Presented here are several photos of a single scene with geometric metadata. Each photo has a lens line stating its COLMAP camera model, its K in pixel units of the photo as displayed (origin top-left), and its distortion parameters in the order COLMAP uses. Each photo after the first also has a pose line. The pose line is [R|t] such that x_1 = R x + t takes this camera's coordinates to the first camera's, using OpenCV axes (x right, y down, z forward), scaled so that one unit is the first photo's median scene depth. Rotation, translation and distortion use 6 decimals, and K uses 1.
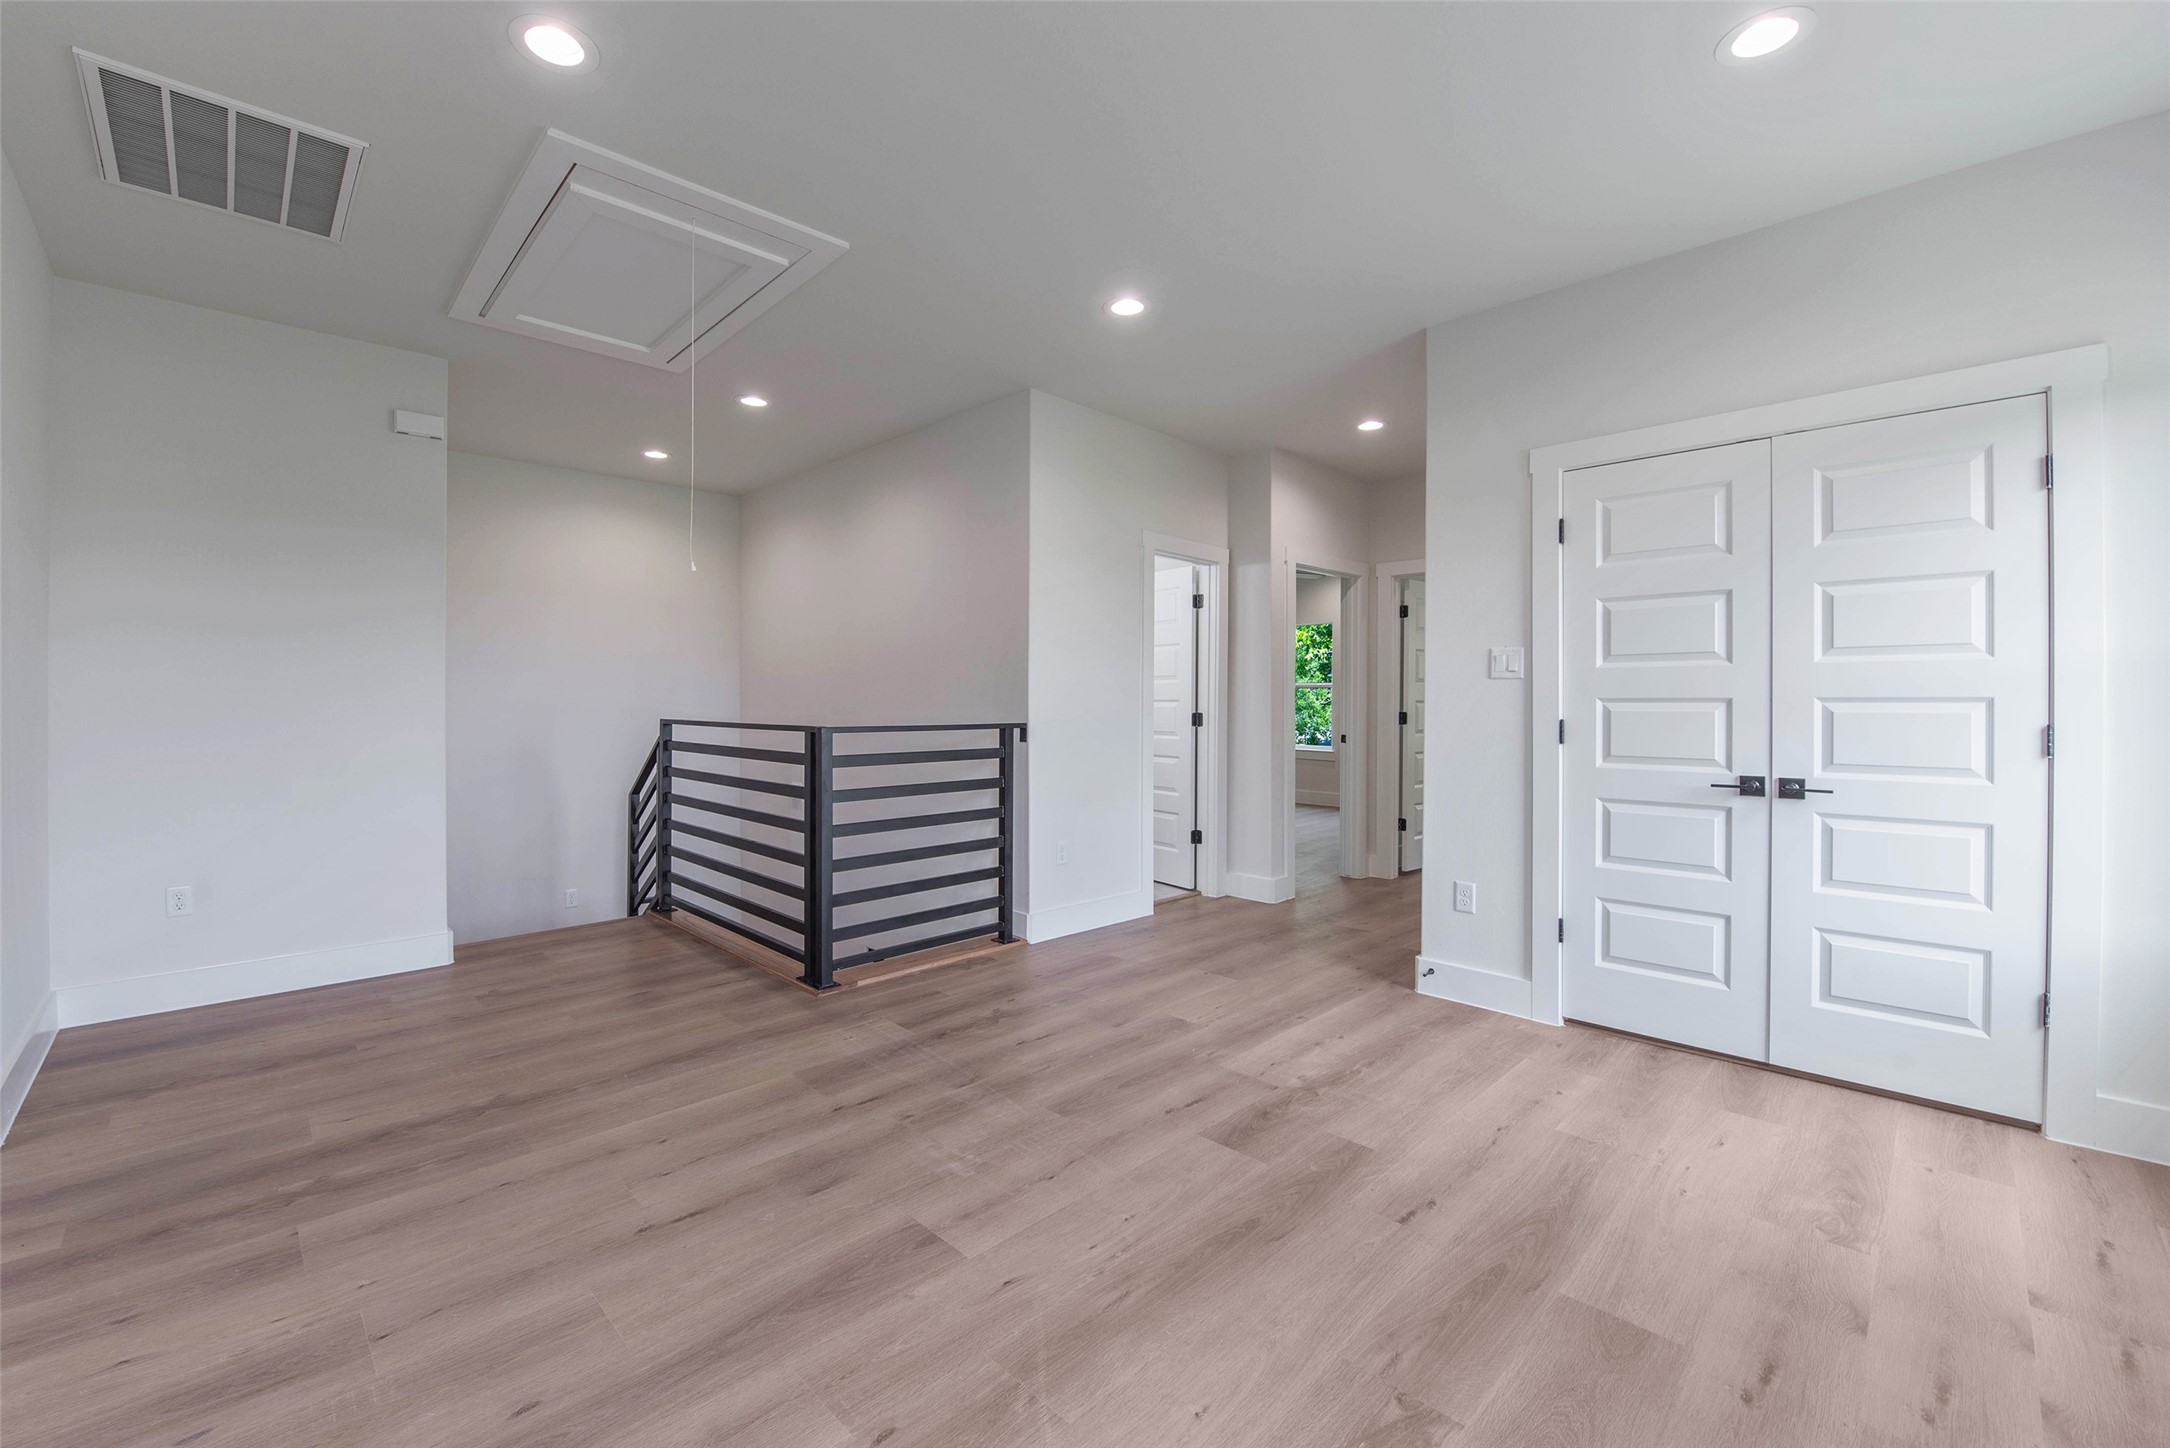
lens RADIAL K [[888.1, 0, 1003.8], [0, 888.1, 726.6], [0, 0, 1]] dist [-0.014034, -0.000133]
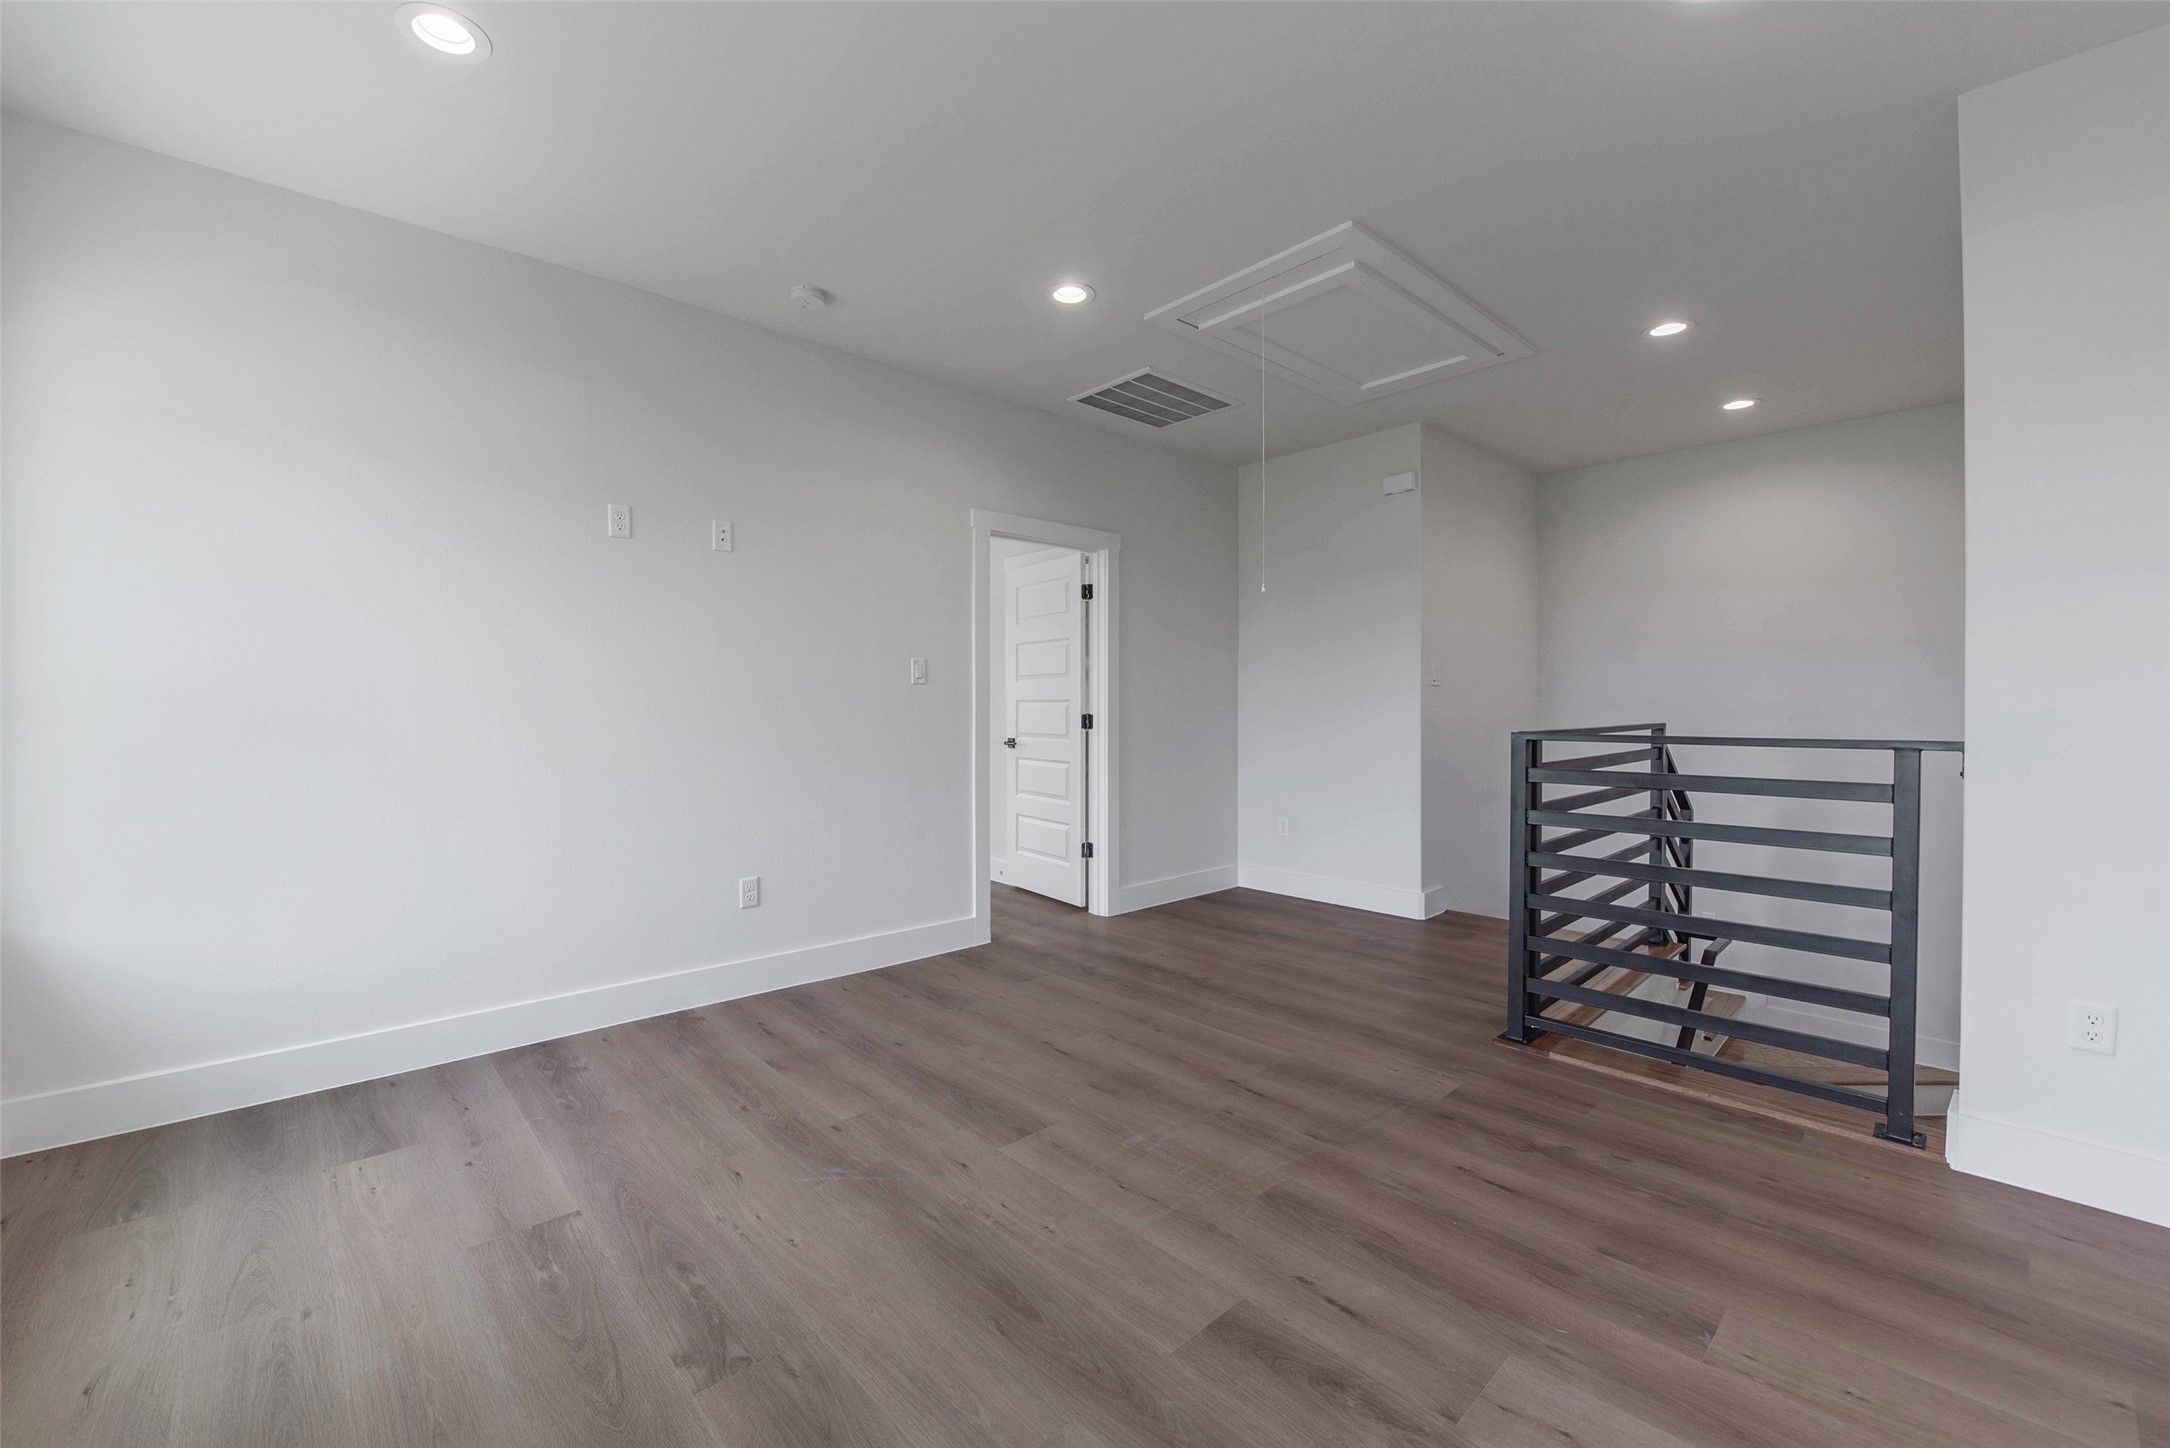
lens RADIAL K [[863.1, 0, 1079.5], [0, 863.1, 728.6], [0, 0, 1]] dist [-0.000827, -0.006443]
pose [[0.010856, 0.023845, -0.999657, 0.854982], [-0.023712, 0.999441, 0.023583, -0.018089], [0.999660, 0.023448, 0.011415, 0.795284]]
